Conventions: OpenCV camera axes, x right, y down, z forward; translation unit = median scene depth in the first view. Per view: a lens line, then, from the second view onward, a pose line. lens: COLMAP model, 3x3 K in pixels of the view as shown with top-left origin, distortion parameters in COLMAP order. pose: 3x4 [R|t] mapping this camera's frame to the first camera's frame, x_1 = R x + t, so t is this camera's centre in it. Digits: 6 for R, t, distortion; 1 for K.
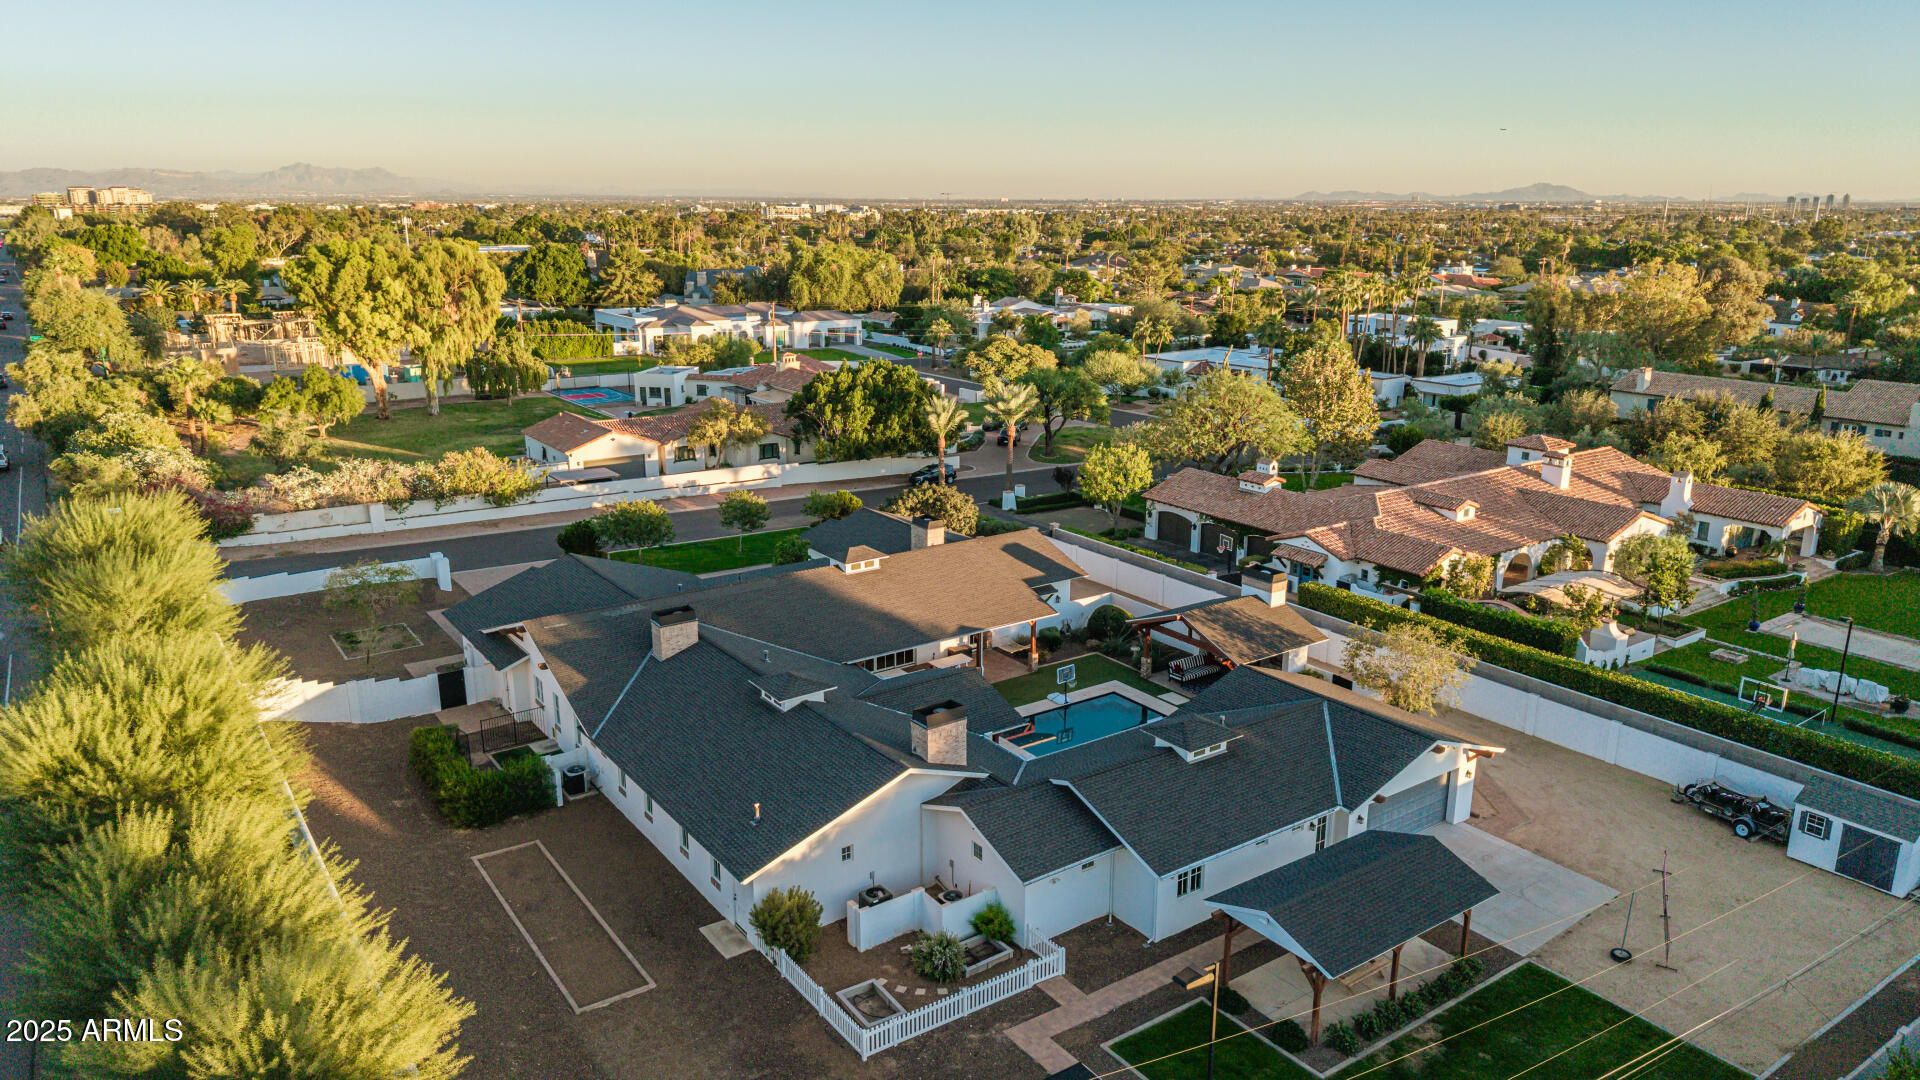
lens RADIAL K [[1293.9, 0, 962.9], [0, 1293.9, 539.5], [0, 0, 1]] dist [0.017090, -0.003284]
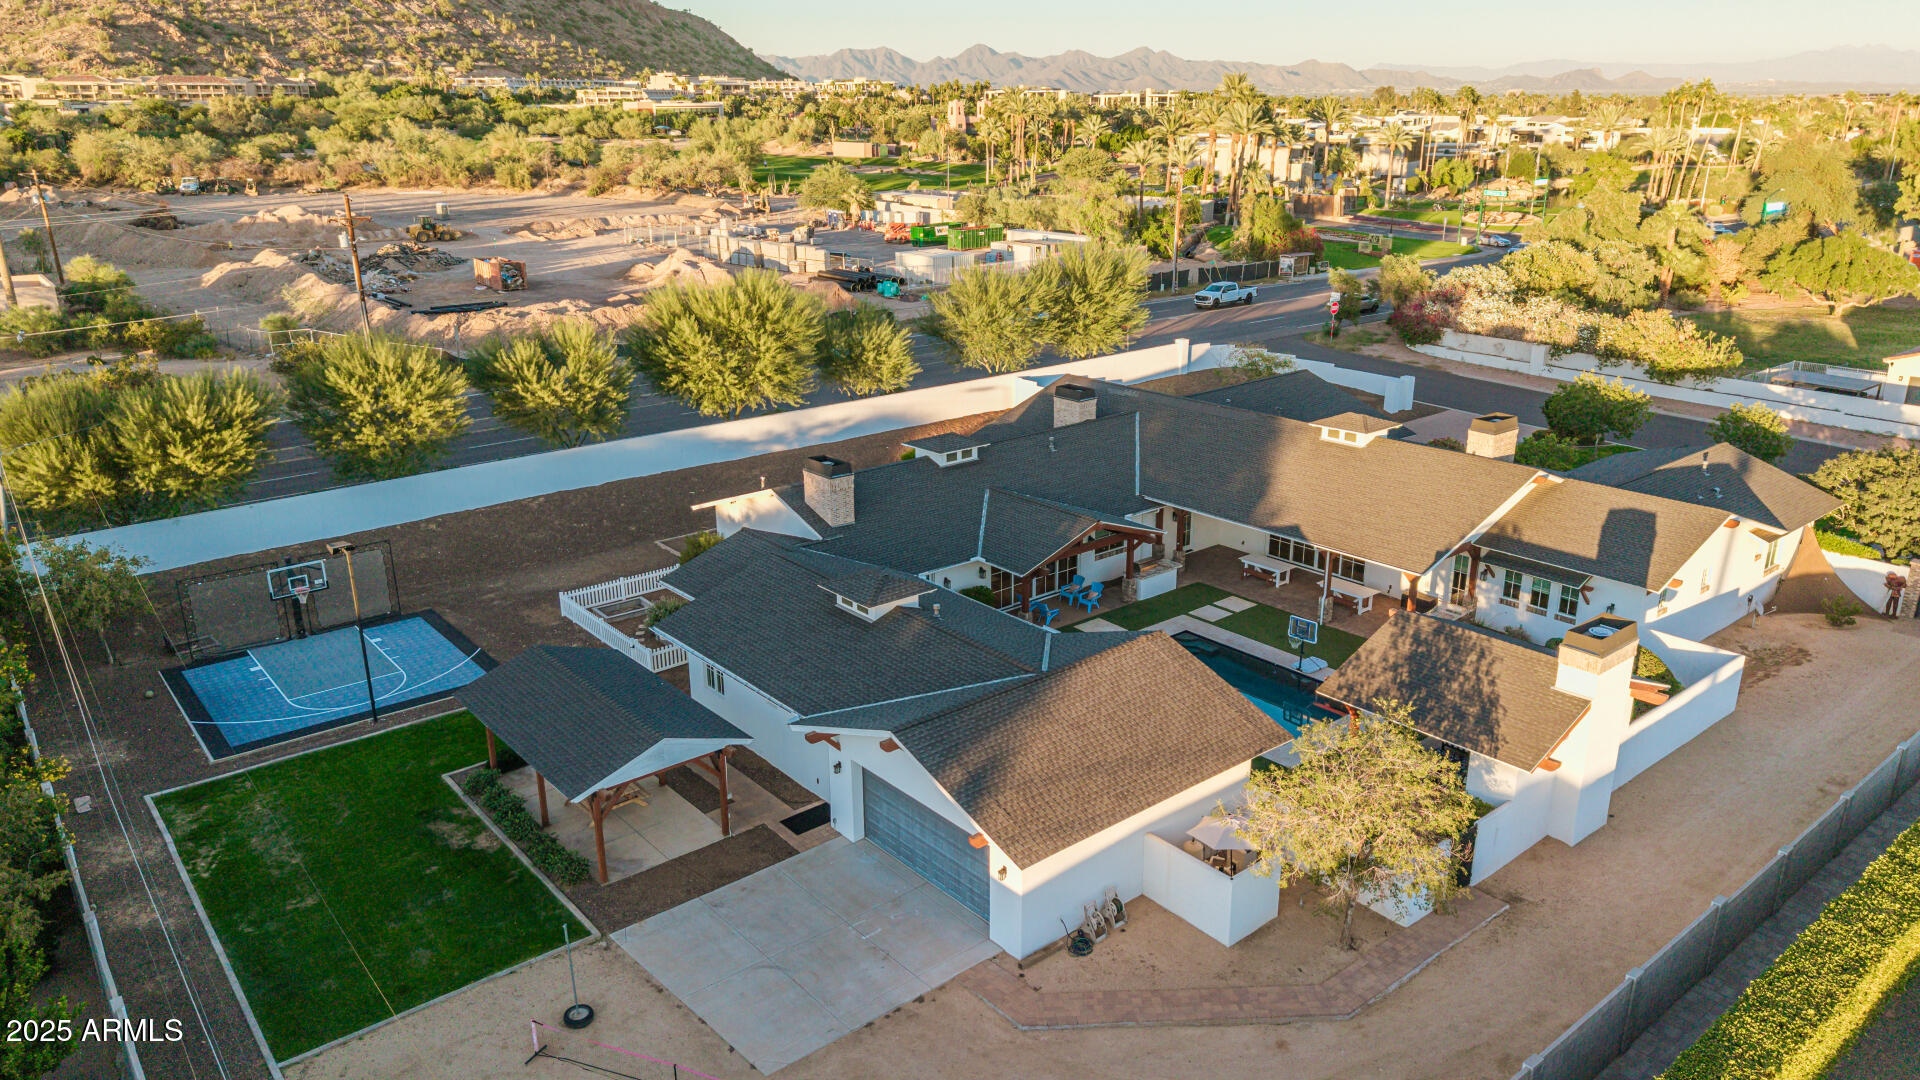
lens RADIAL K [[1293.9, 0, 959.3], [0, 1293.9, 550.2], [0, 0, 1]] dist [0.017090, -0.003284]
pose [[0.065645, 0.323237, -0.944038, 0.504869], [-0.248787, 0.921504, 0.298222, -0.070261], [0.966331, 0.215287, 0.140910, 0.495510]]
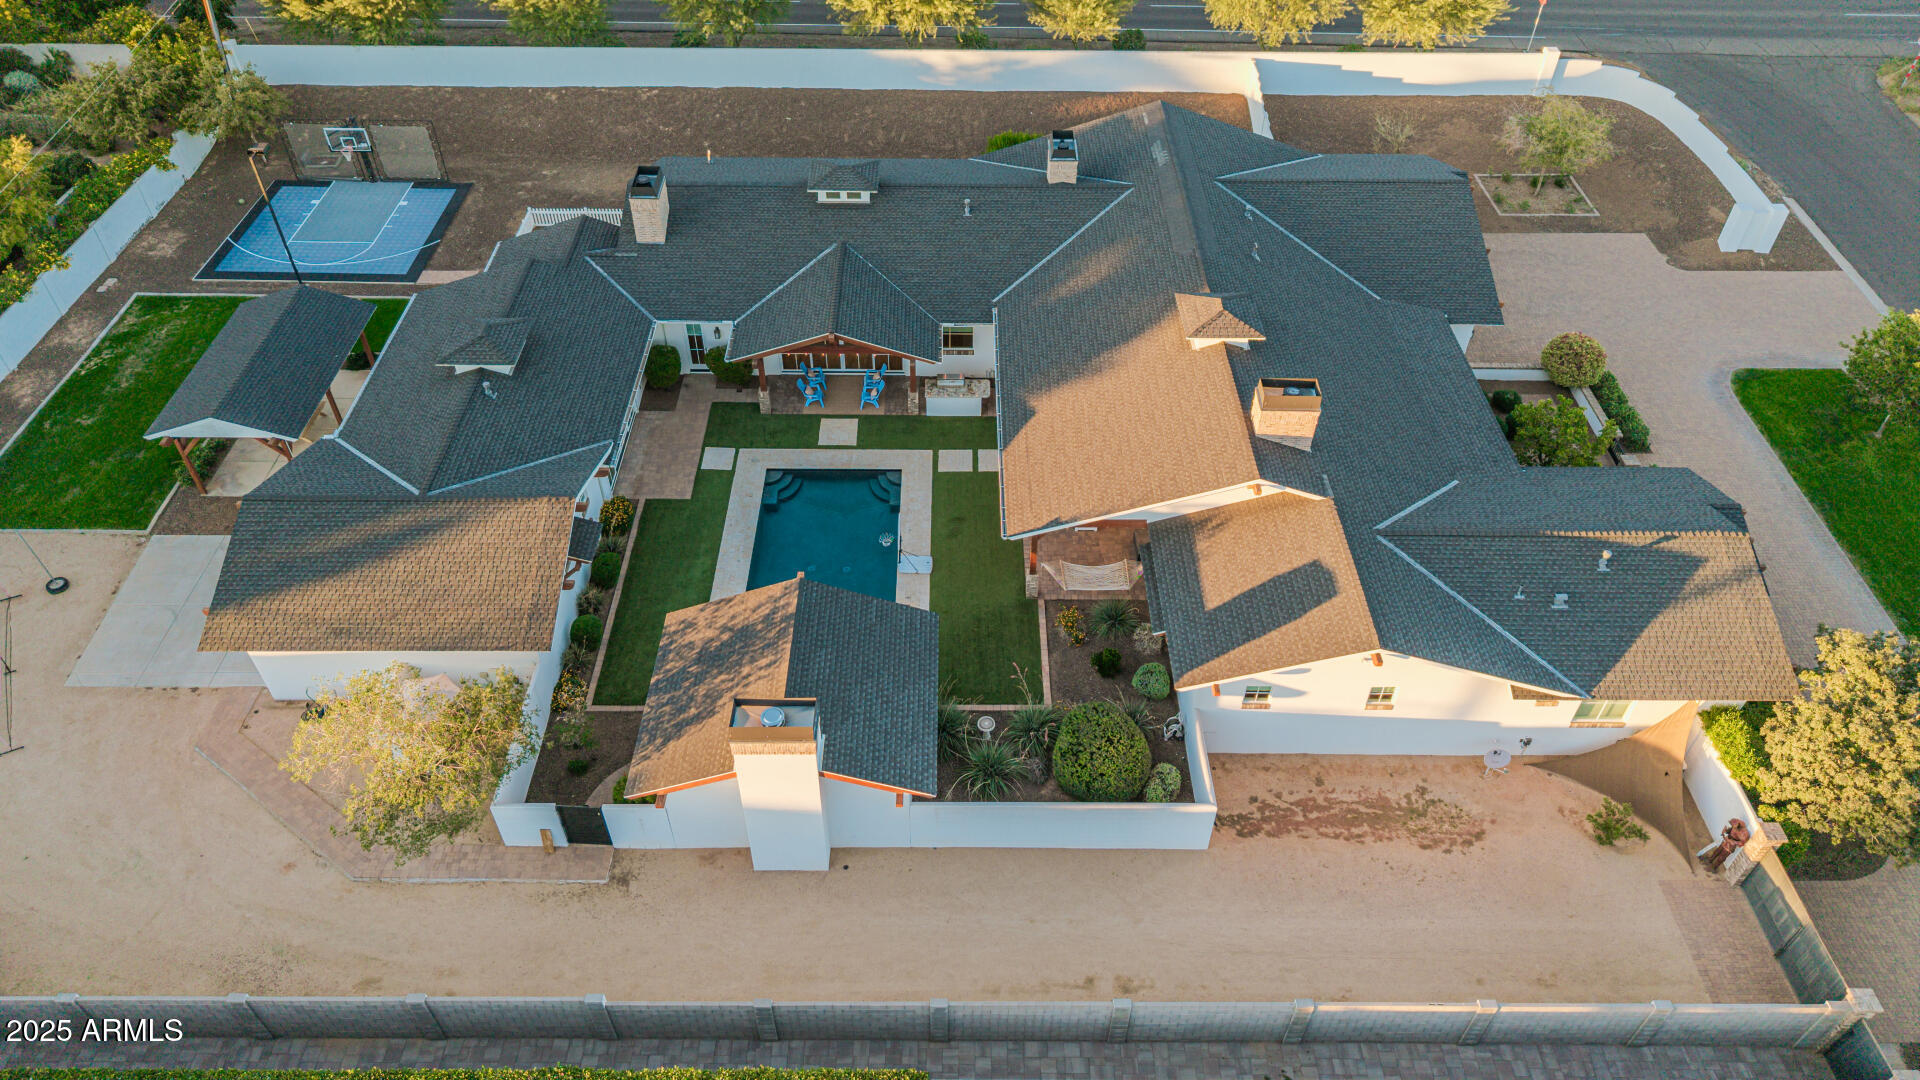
lens RADIAL K [[1293.9, 0, 968.4], [0, 1293.9, 538.1], [0, 0, 1]] dist [0.017090, -0.003284]
pose [[-0.579304, 0.550171, -0.601430, 0.321014], [-0.218521, 0.606016, 0.764848, -0.283065], [0.785274, 0.574505, -0.230844, 0.824371]]
